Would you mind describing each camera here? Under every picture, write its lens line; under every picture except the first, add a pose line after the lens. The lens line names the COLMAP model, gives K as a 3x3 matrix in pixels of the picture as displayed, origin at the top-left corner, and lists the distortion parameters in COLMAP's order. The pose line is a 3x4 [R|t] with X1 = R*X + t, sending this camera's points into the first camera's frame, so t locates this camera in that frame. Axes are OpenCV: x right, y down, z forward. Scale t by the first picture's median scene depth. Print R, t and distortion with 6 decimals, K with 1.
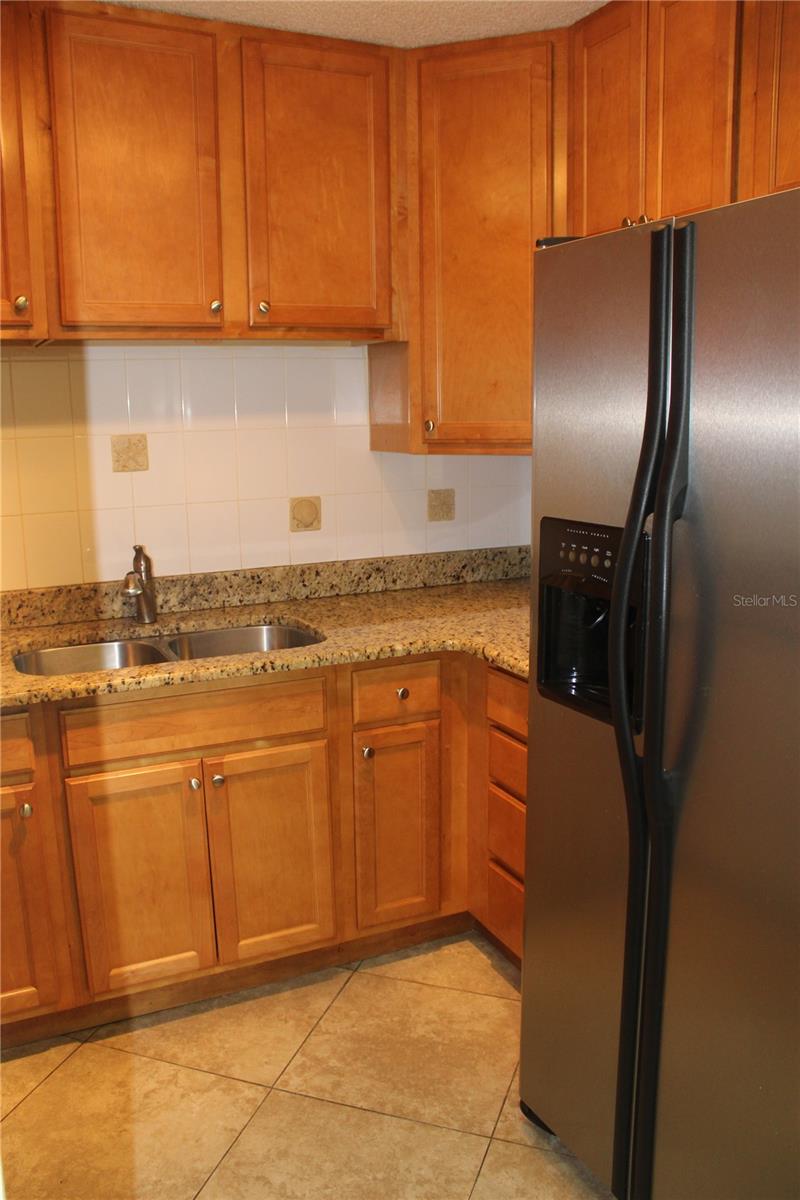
lens RADIAL K [[994.1, 0, 406.1], [0, 994.1, 598.5], [0, 0, 1]] dist [-0.146915, 0.136483]
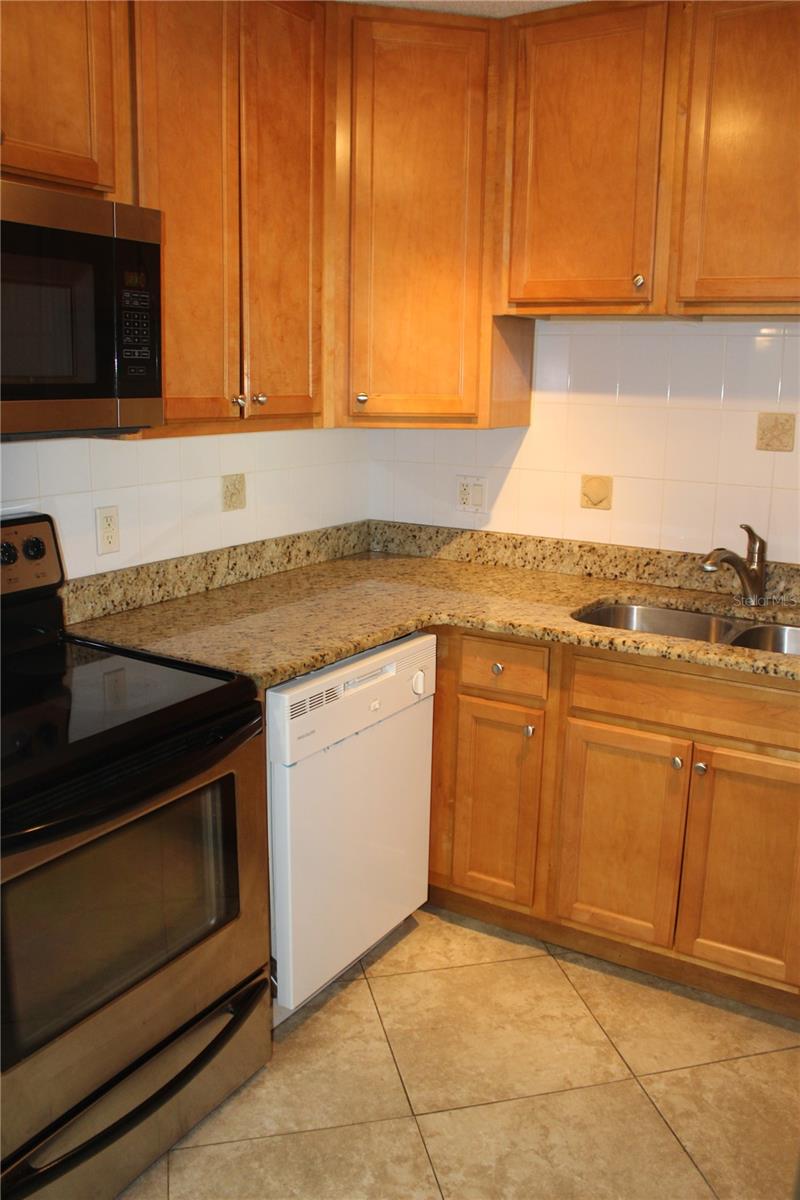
lens RADIAL K [[994.1, 0, 406.1], [0, 994.1, 598.5], [0, 0, 1]] dist [-0.146915, 0.136483]
pose [[0.553713, 0.207143, -0.806532, 0.396103], [-0.187049, 0.974754, 0.121932, -0.043308], [0.811427, 0.083346, 0.578480, 0.185972]]
